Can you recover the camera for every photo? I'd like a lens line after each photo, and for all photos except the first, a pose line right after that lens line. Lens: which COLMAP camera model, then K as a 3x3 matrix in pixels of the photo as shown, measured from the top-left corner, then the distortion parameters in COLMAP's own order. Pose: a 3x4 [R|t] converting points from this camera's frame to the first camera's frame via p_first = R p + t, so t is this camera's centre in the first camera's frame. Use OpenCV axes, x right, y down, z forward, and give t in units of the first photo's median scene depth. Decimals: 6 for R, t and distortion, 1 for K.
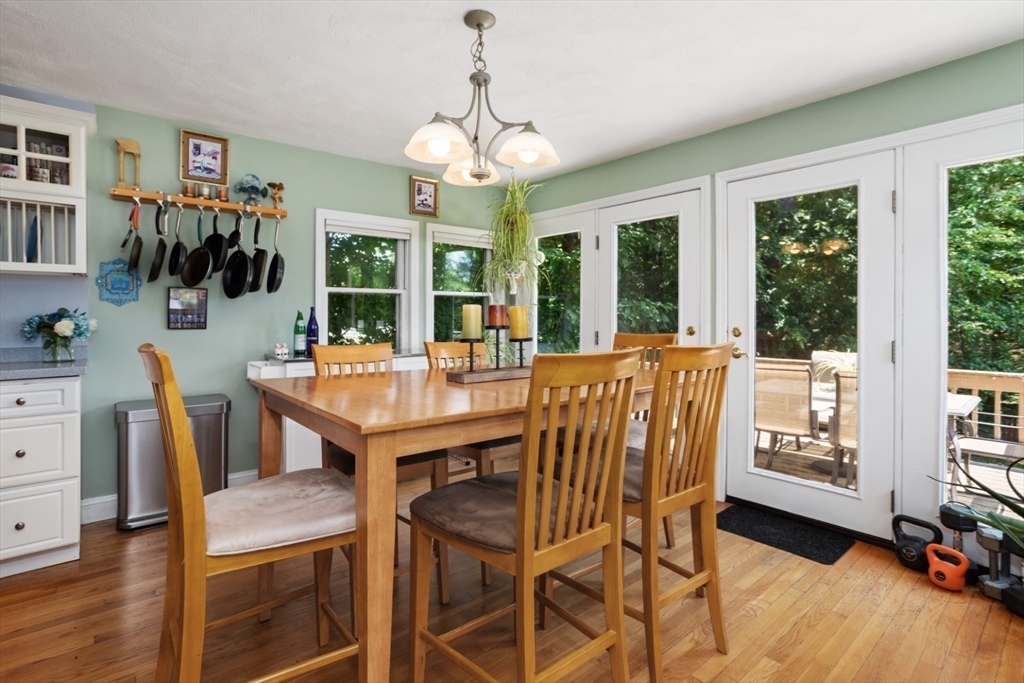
lens RADIAL K [[497.5, 0, 515.5], [0, 497.5, 321.2], [0, 0, 1]] dist [-0.052396, 0.034901]
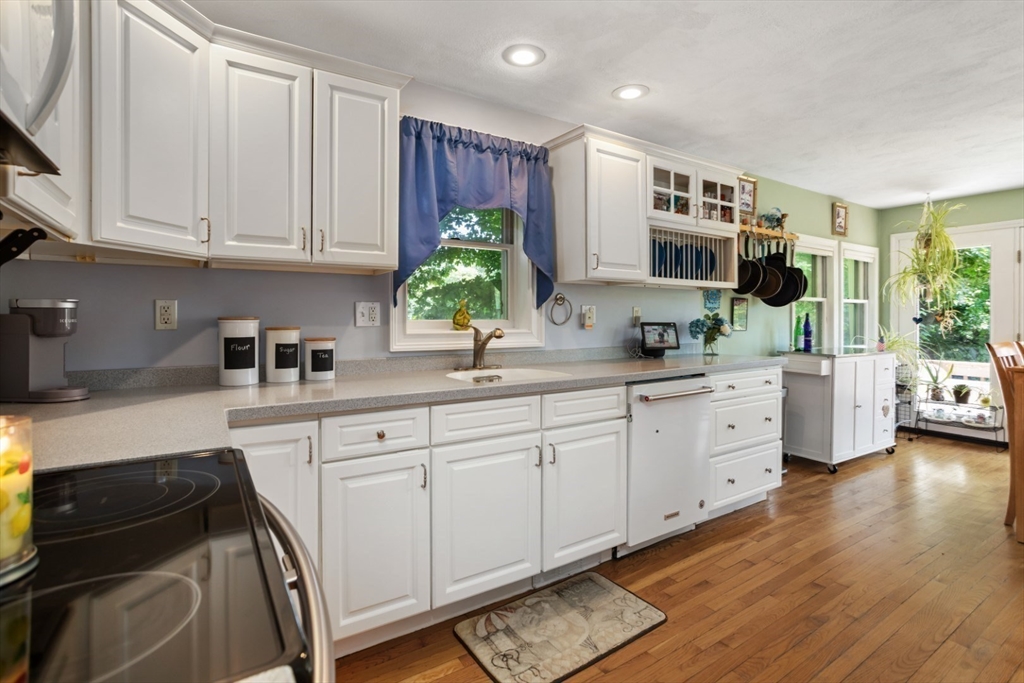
lens RADIAL K [[497.5, 0, 515.5], [0, 497.5, 321.2], [0, 0, 1]] dist [-0.052396, 0.034901]
pose [[0.991326, 0.002640, -0.131402, -1.053055], [-0.003794, 0.999956, -0.008539, 0.005813], [0.131373, 0.008964, 0.991292, -0.340598]]
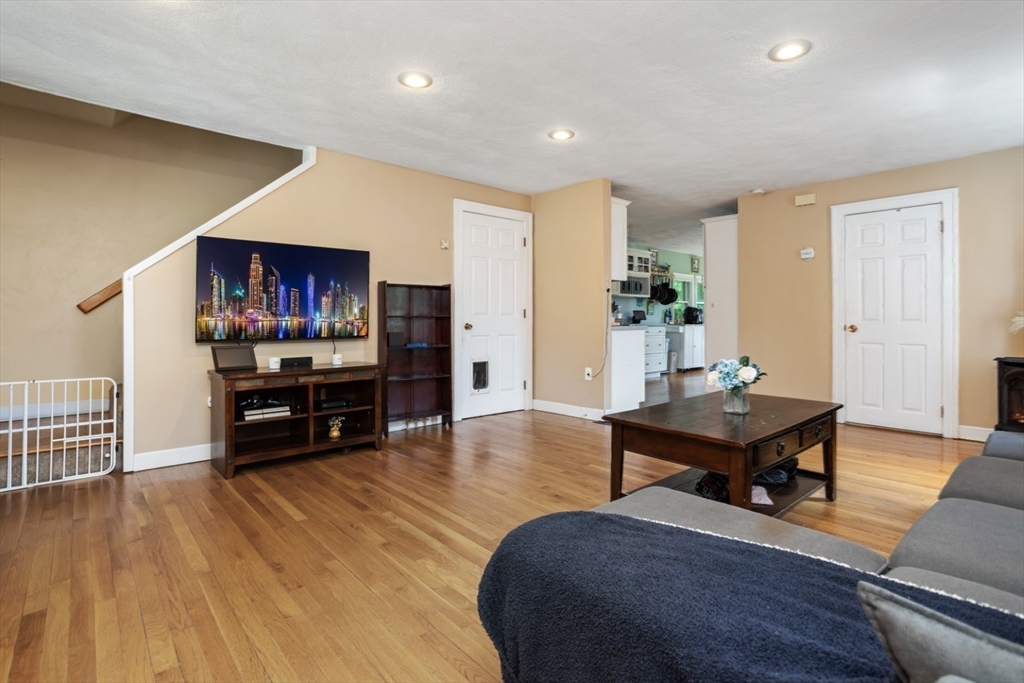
lens RADIAL K [[497.5, 0, 515.5], [0, 497.5, 321.2], [0, 0, 1]] dist [-0.052396, 0.034901]
pose [[0.999556, 0.003816, 0.029541, -1.554594], [-0.003459, 0.999921, -0.012108, 0.092278], [-0.029585, 0.012001, 0.999490, -1.981730]]
